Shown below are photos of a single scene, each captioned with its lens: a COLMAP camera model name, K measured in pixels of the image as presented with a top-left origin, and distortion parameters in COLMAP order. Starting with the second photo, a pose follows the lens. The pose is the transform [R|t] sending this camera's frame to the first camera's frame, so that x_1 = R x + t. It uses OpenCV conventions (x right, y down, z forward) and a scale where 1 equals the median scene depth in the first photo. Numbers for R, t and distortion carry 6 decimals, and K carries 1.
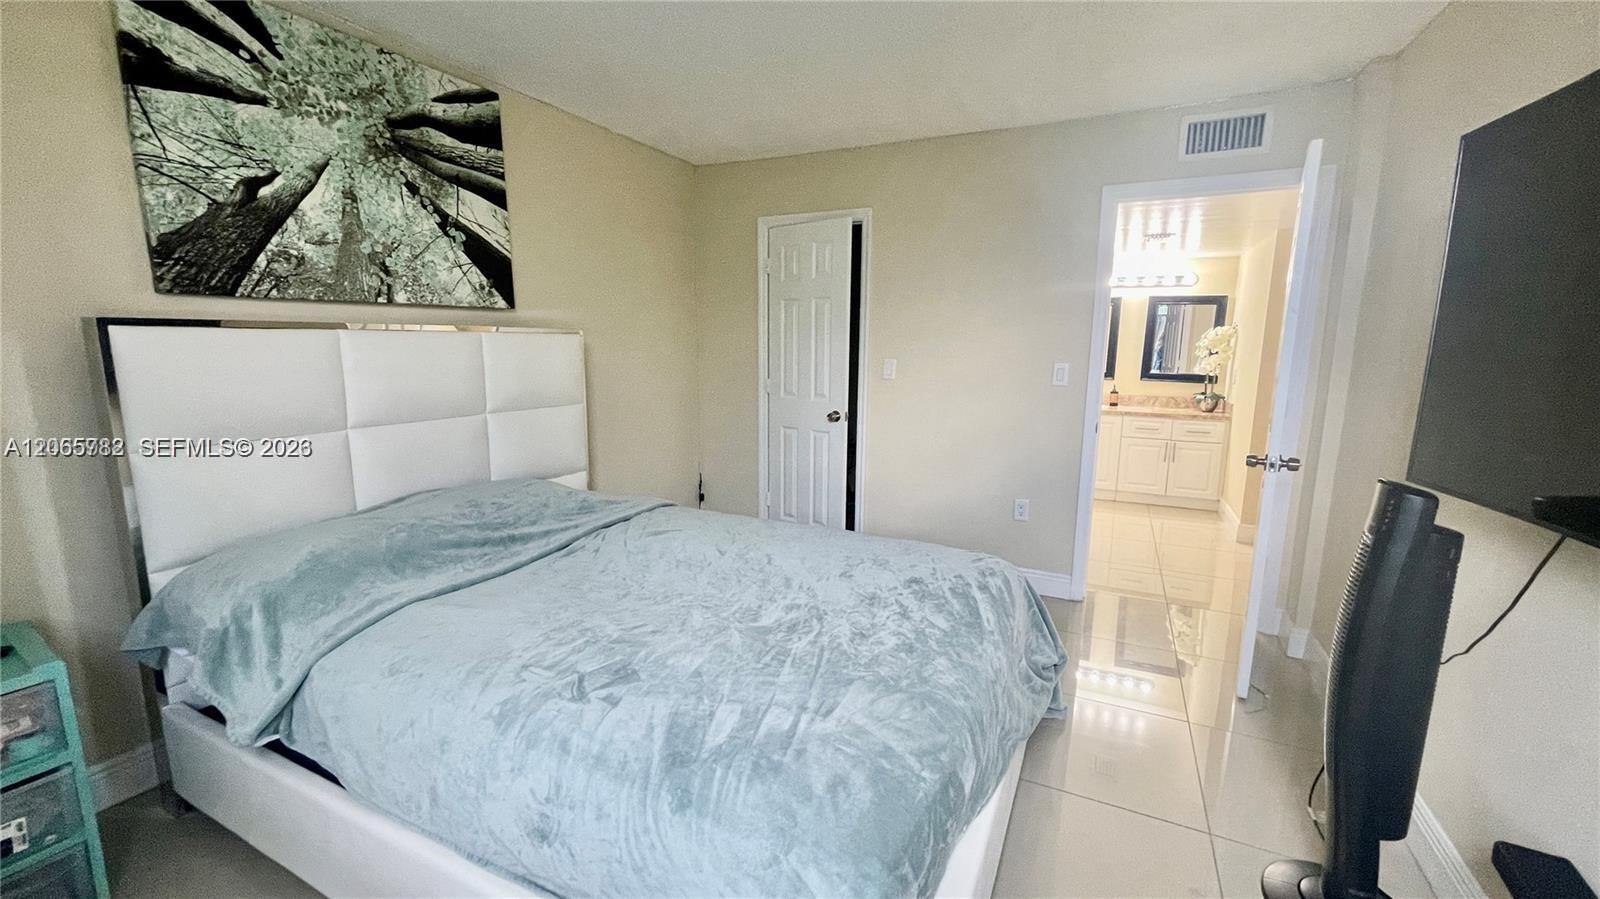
lens RADIAL K [[644.7, 0, 806.6], [0, 644.7, 448.2], [0, 0, 1]] dist [-0.001683, -0.000051]
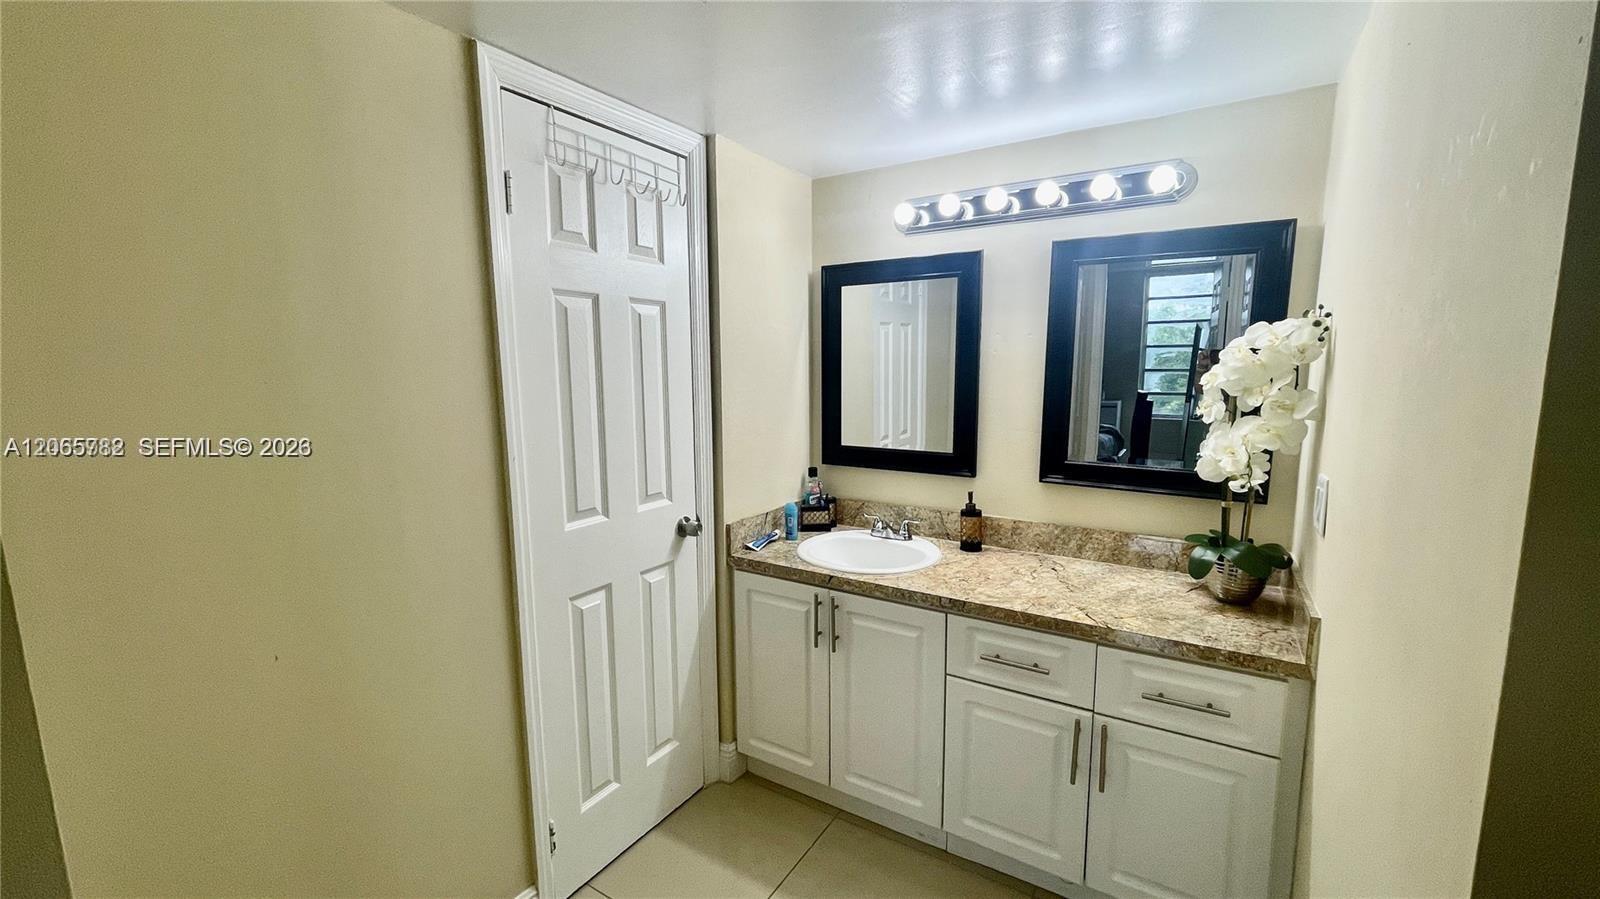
lens RADIAL K [[644.7, 0, 792.8], [0, 644.7, 455.8], [0, 0, 1]] dist [-0.001683, -0.000051]
pose [[0.992960, -0.006238, -0.118288, 0.452312], [0.003750, 0.999767, -0.021248, -0.119879], [0.118393, 0.020655, 0.992752, 0.671312]]
